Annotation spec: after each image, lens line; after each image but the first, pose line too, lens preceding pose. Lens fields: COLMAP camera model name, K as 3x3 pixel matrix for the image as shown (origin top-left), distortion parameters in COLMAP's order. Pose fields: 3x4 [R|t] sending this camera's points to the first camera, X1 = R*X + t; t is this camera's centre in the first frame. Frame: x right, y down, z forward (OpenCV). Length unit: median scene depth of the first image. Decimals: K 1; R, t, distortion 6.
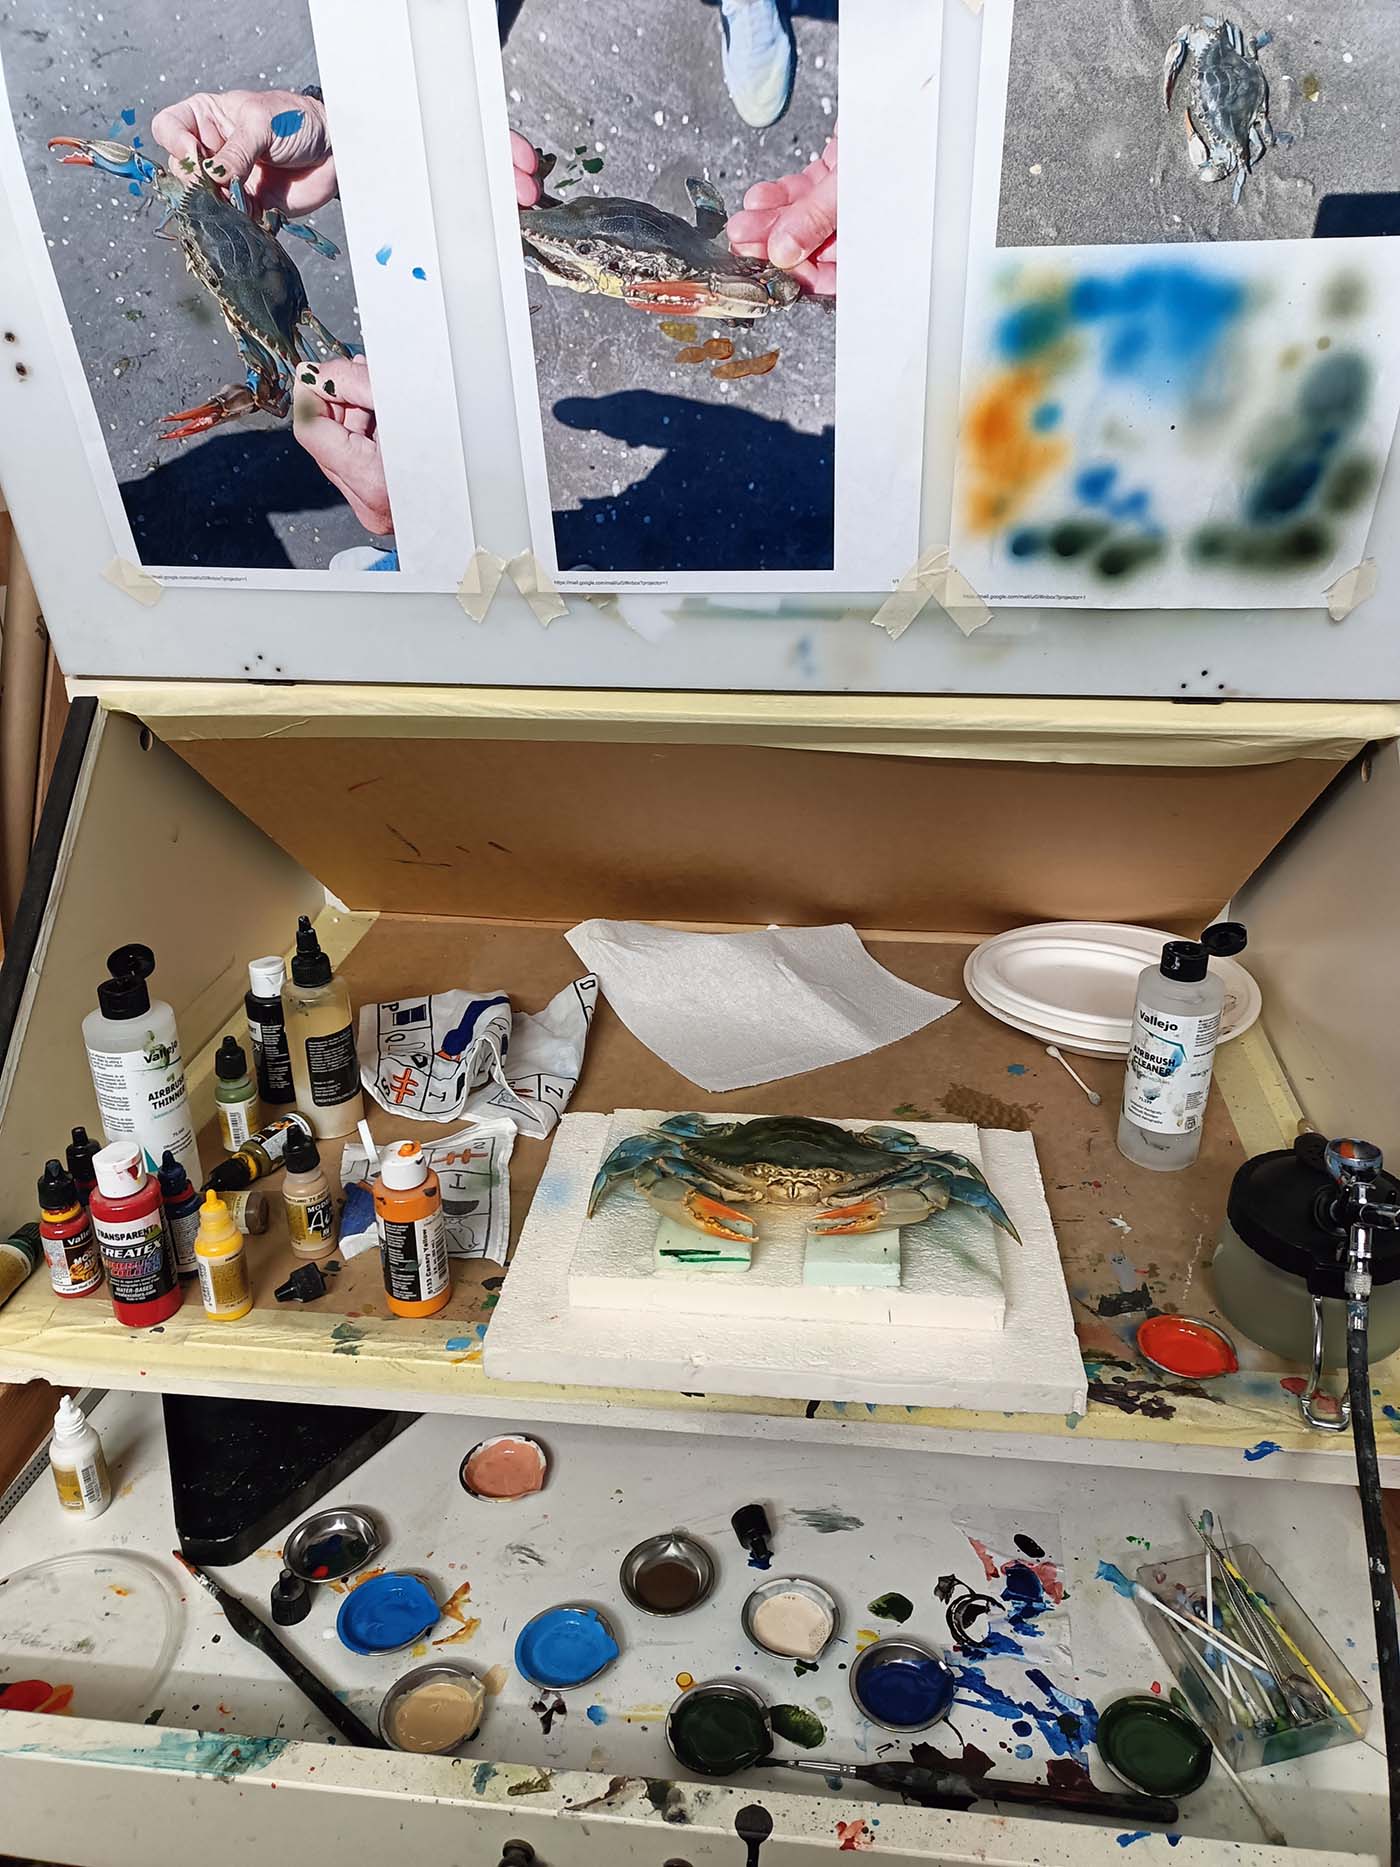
lens RADIAL K [[1462.2, 0, 688.2], [0, 1462.2, 897.9], [0, 0, 1]] dist [0.006335, 0.001289]
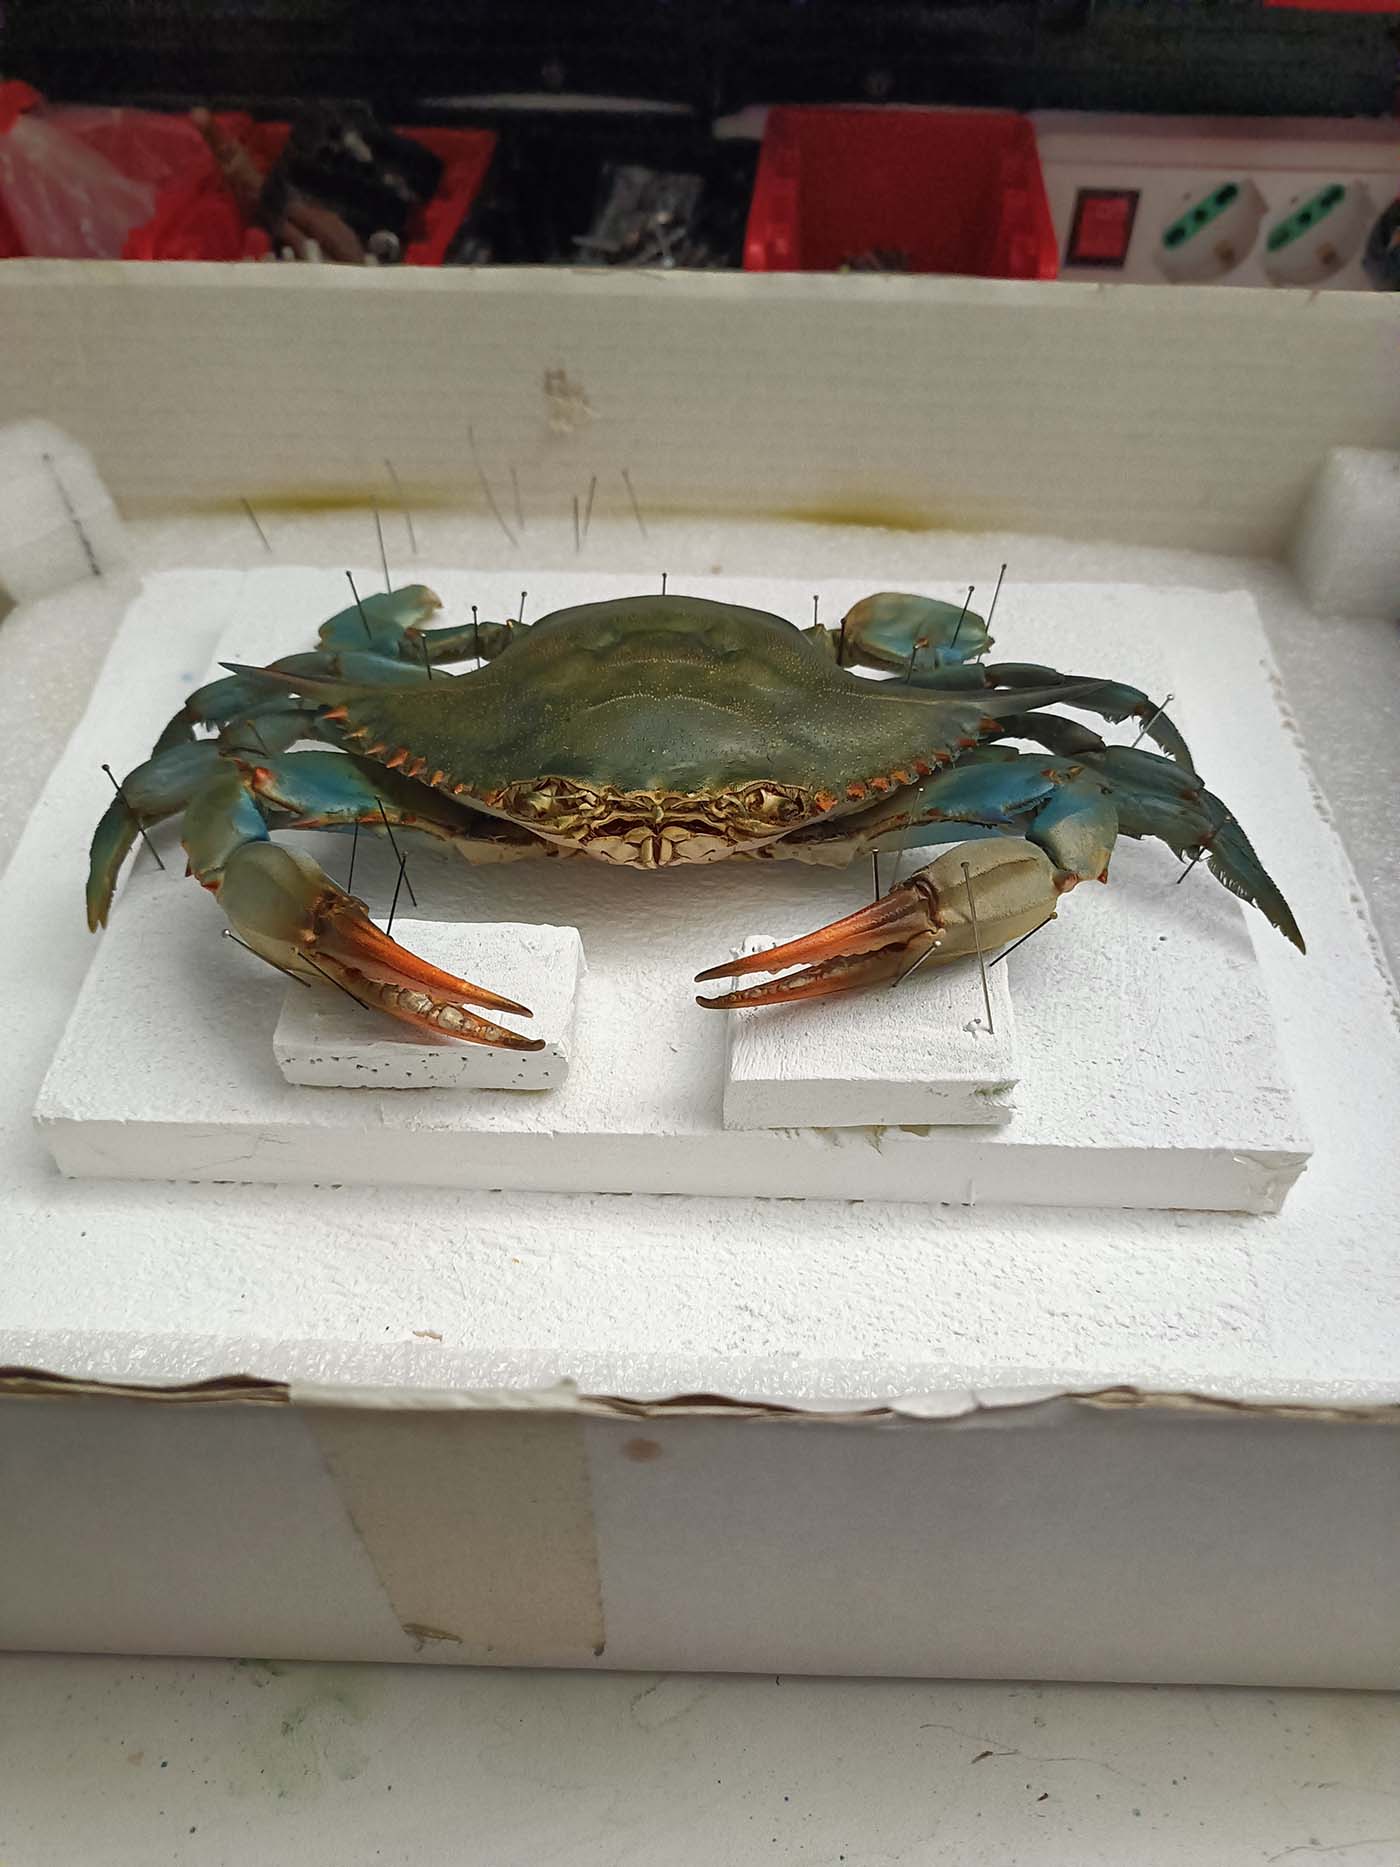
lens RADIAL K [[1462.2, 0, 704.3], [0, 1462.2, 977.8], [0, 0, 1]] dist [0.006335, 0.001289]
pose [[0.997147, -0.069192, 0.030187, 0.061016], [0.046308, 0.876448, 0.479264, 0.055722], [-0.059619, -0.476499, 0.877151, 0.595941]]
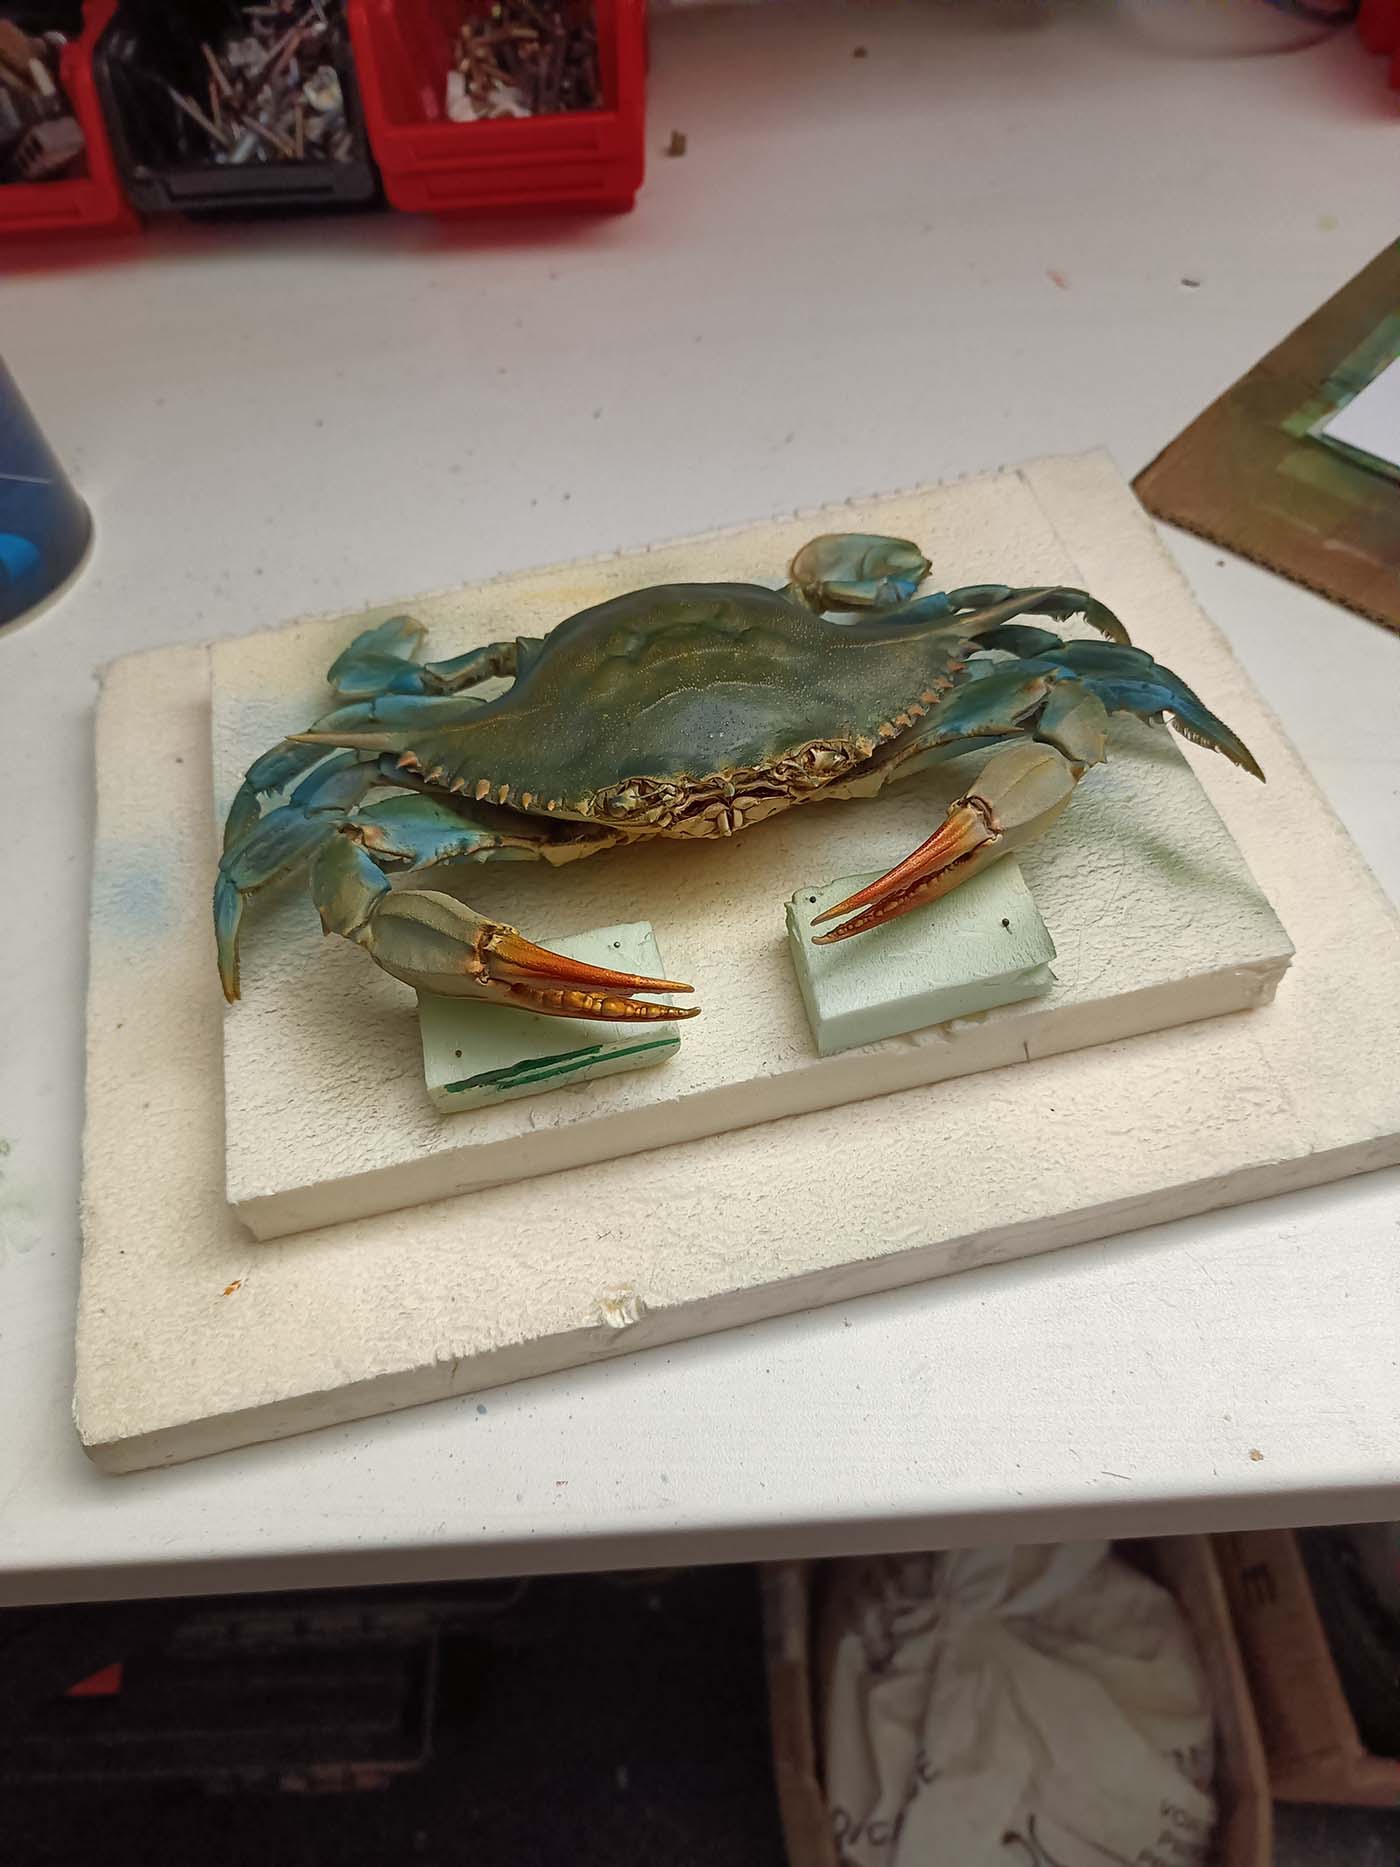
lens RADIAL K [[1462.2, 0, 719.5], [0, 1462.2, 937.1], [0, 0, 1]] dist [0.006335, 0.001289]
pose [[0.944881, -0.296676, 0.138503, 0.005283], [0.181465, 0.826631, 0.532683, 0.016740], [-0.272525, -0.478189, 0.834904, 0.574340]]
